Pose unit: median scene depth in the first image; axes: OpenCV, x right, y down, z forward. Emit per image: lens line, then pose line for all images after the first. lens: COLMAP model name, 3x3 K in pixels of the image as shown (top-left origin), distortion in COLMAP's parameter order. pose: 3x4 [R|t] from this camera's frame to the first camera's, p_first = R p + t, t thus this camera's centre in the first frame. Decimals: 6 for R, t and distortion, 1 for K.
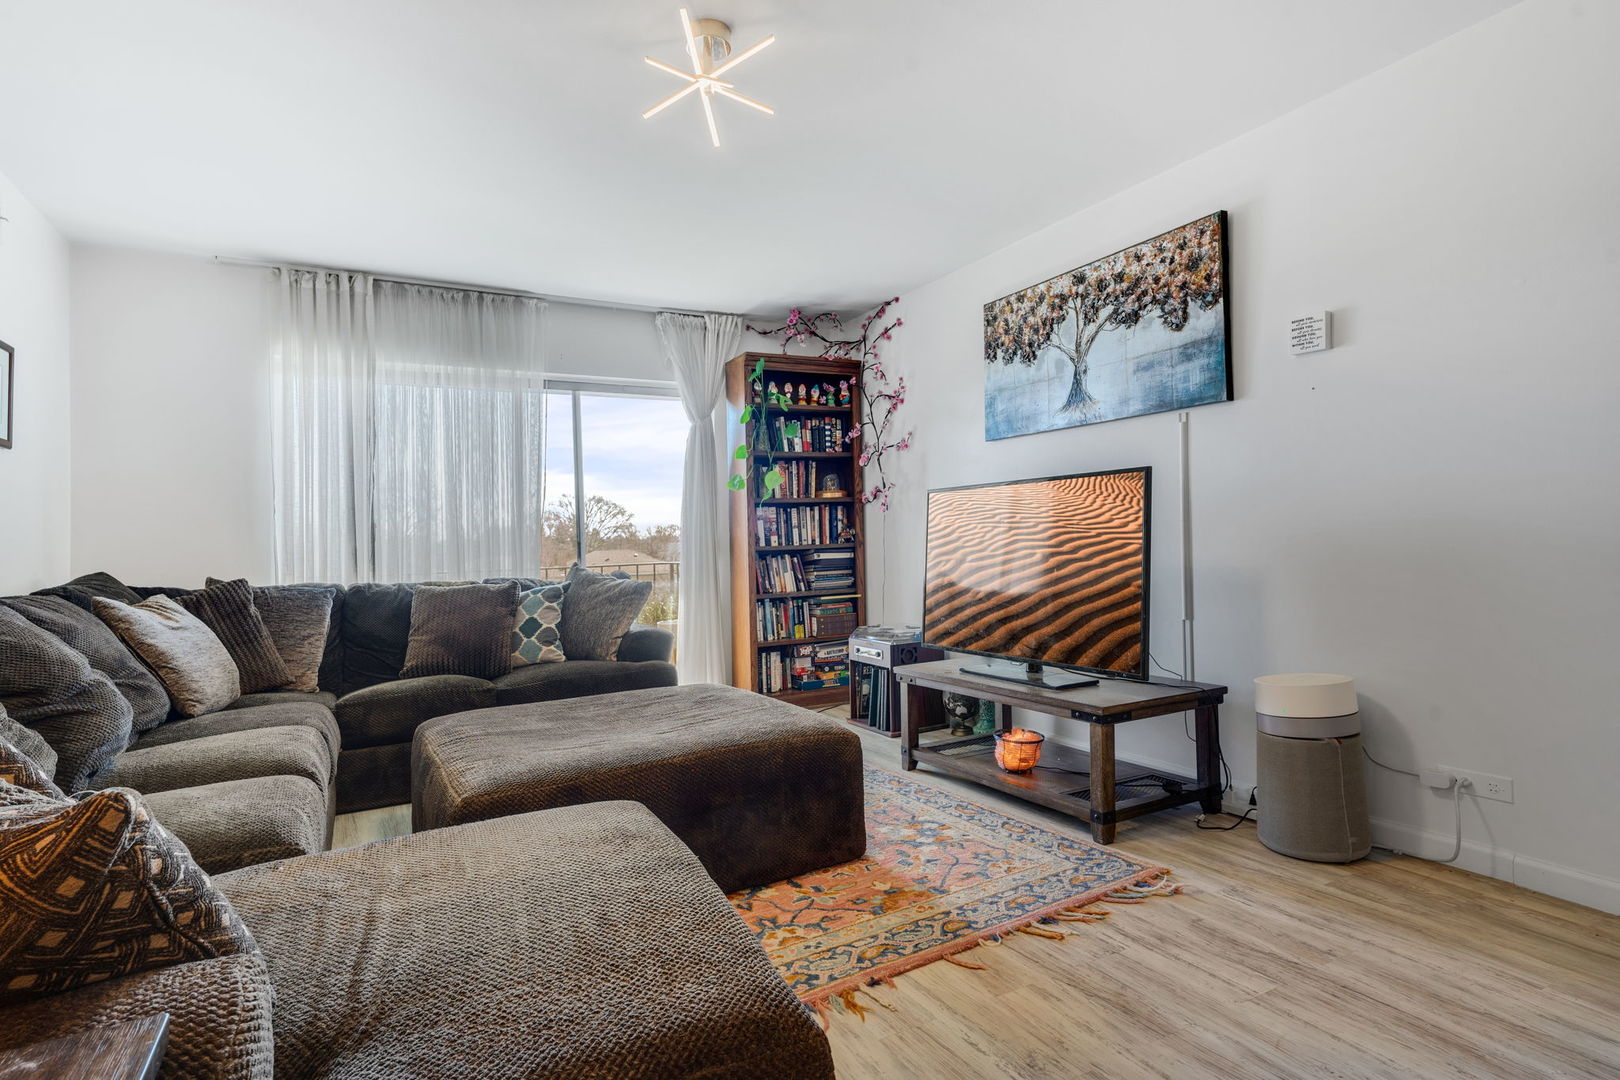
lens RADIAL K [[880.2, 0, 810.7], [0, 880.2, 532.2], [0, 0, 1]] dist [0.014846, -0.000369]
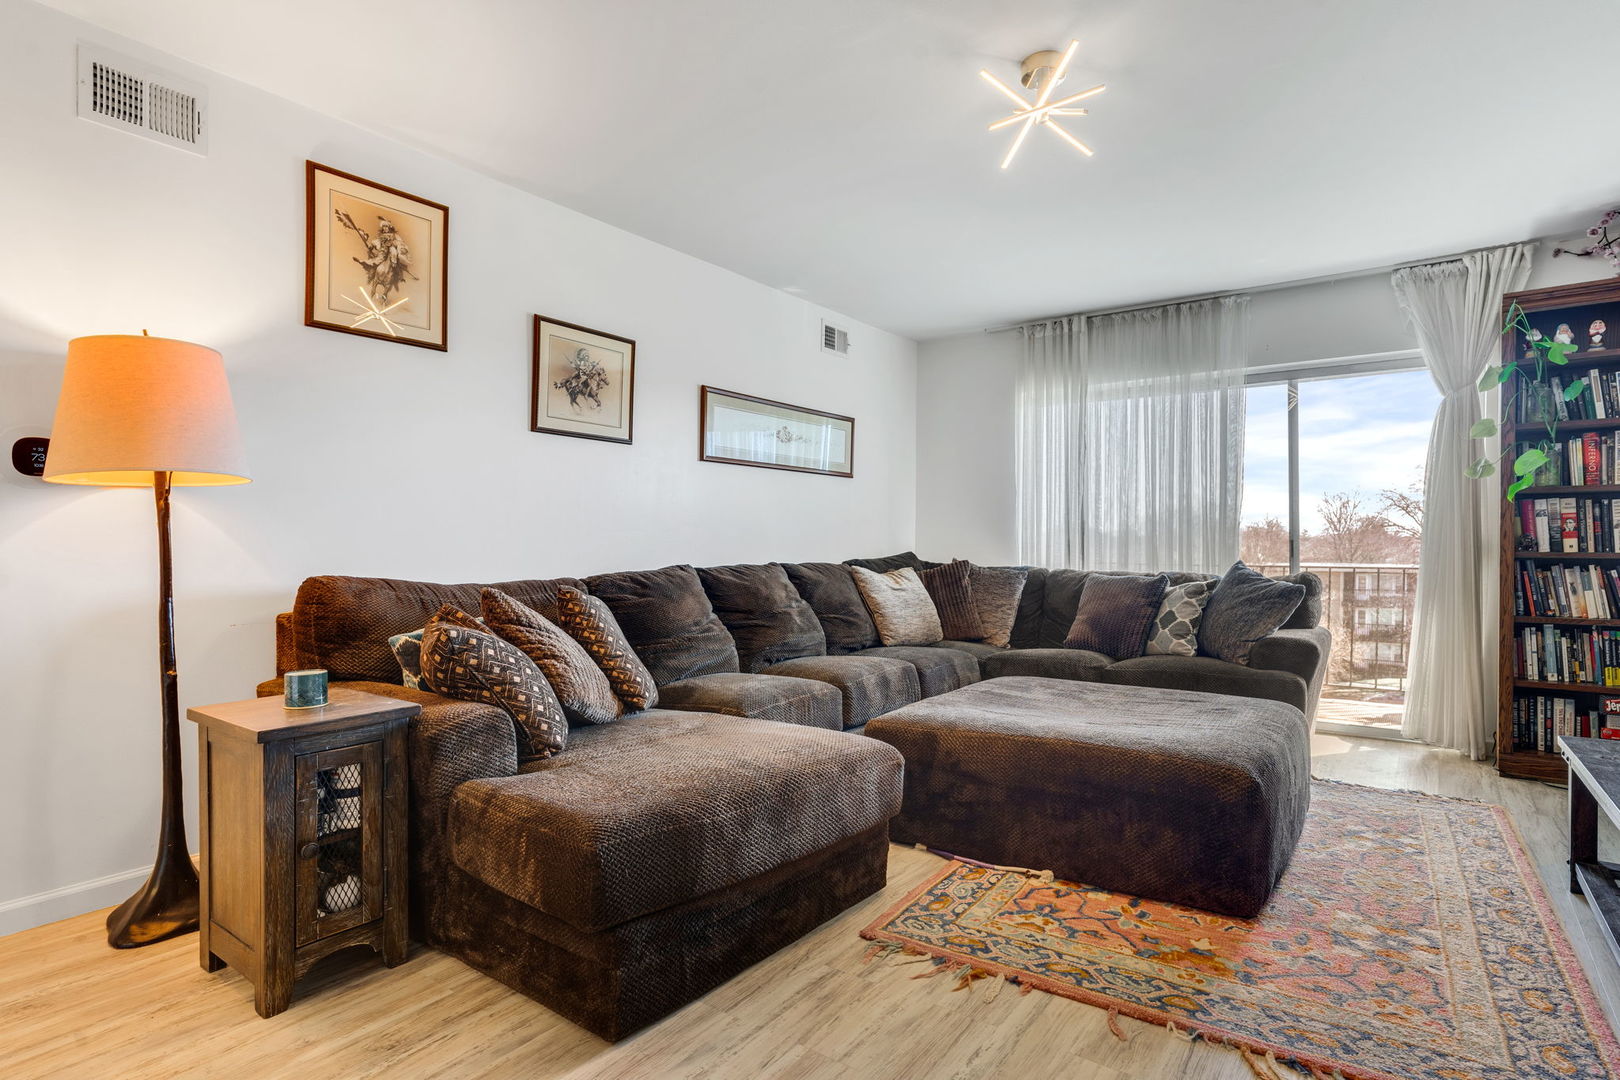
lens RADIAL K [[830.7, 0, 806.0], [0, 830.7, 544.0], [0, 0, 1]] dist [0.004549, 0.000484]
pose [[0.418033, 0.029982, -0.907937, 0.402176], [-0.005721, 0.999522, 0.030373, -0.010438], [0.908414, -0.007503, 0.418005, 0.187215]]
